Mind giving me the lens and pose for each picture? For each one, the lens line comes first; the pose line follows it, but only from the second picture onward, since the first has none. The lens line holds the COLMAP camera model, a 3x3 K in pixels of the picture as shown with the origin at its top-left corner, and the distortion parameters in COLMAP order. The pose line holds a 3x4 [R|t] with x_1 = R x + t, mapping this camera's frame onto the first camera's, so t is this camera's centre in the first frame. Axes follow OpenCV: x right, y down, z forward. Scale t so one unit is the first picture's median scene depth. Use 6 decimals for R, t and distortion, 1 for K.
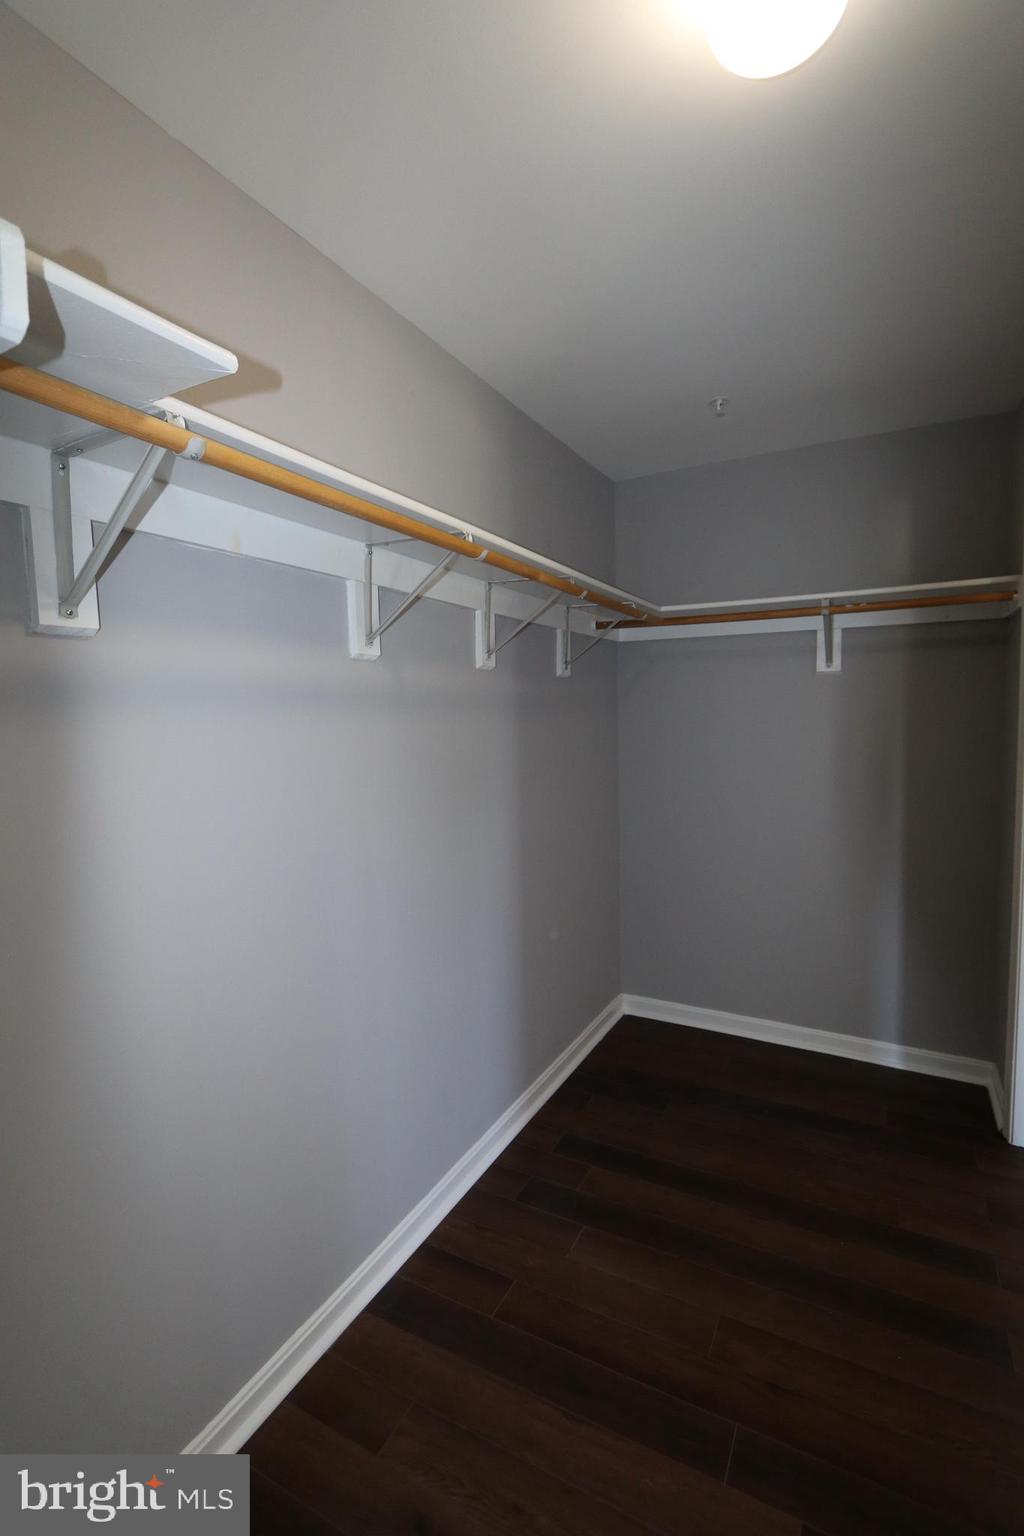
lens RADIAL K [[710.2, 0, 514.1], [0, 710.2, 778.5], [0, 0, 1]] dist [-0.013819, -0.000186]
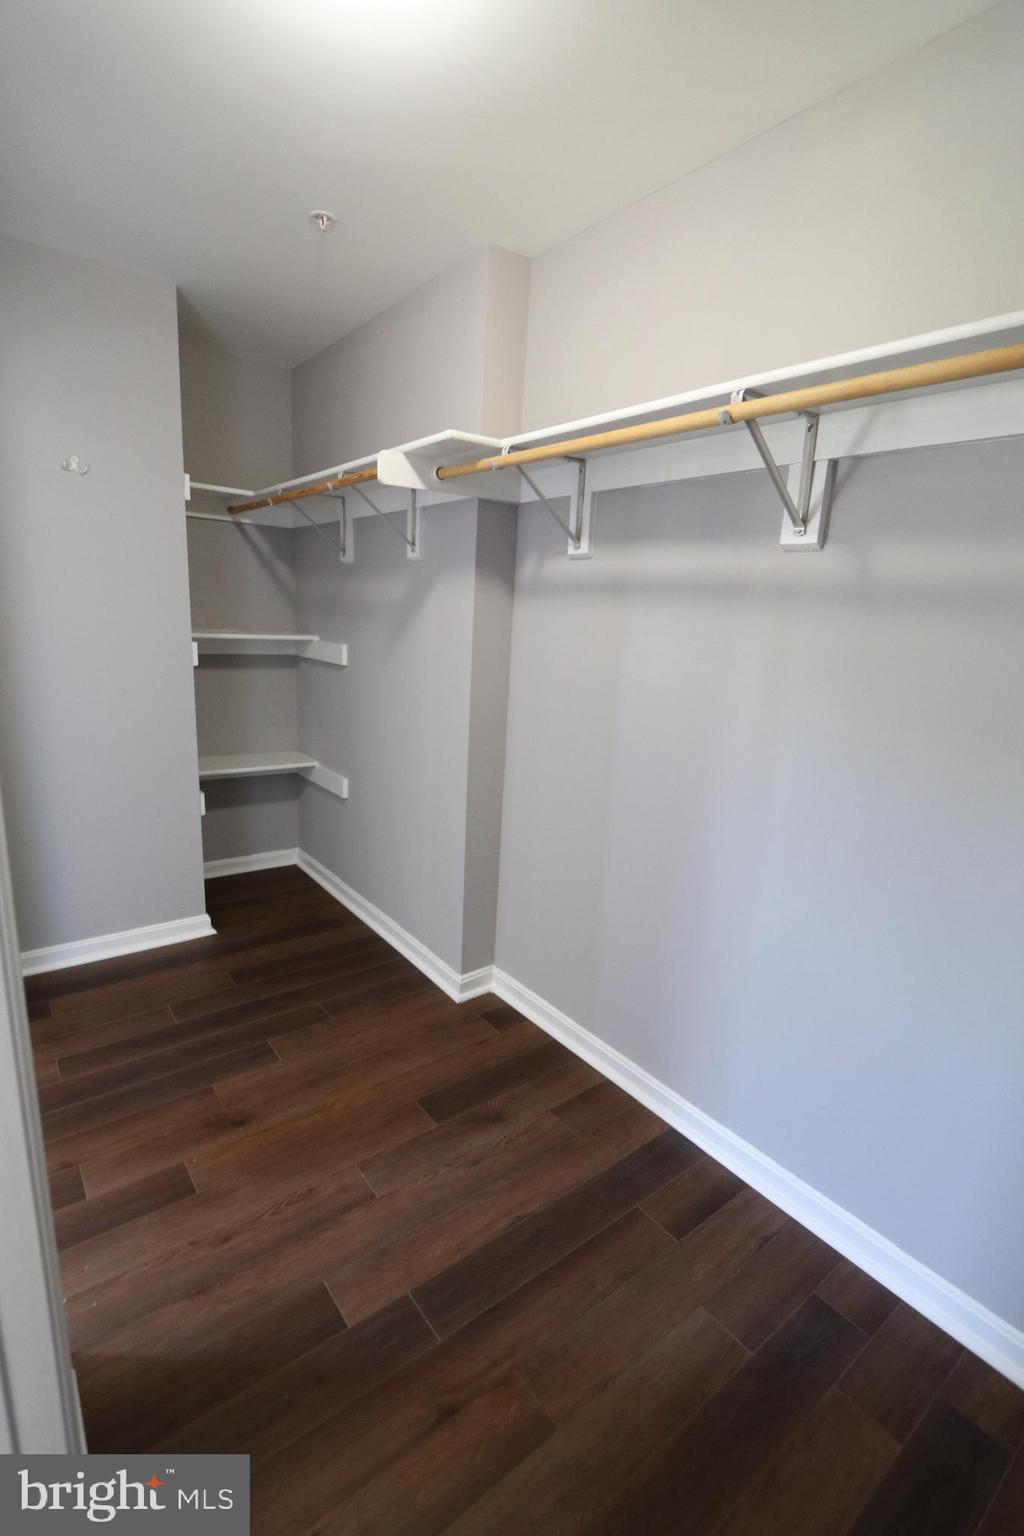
lens RADIAL K [[710.2, 0, 514.1], [0, 710.2, 778.5], [0, 0, 1]] dist [-0.013819, -0.000186]
pose [[-0.419847, 0.166848, -0.892127, 0.926885], [-0.157915, 0.954535, 0.252837, -0.051756], [0.893751, 0.247033, -0.374411, 1.178642]]
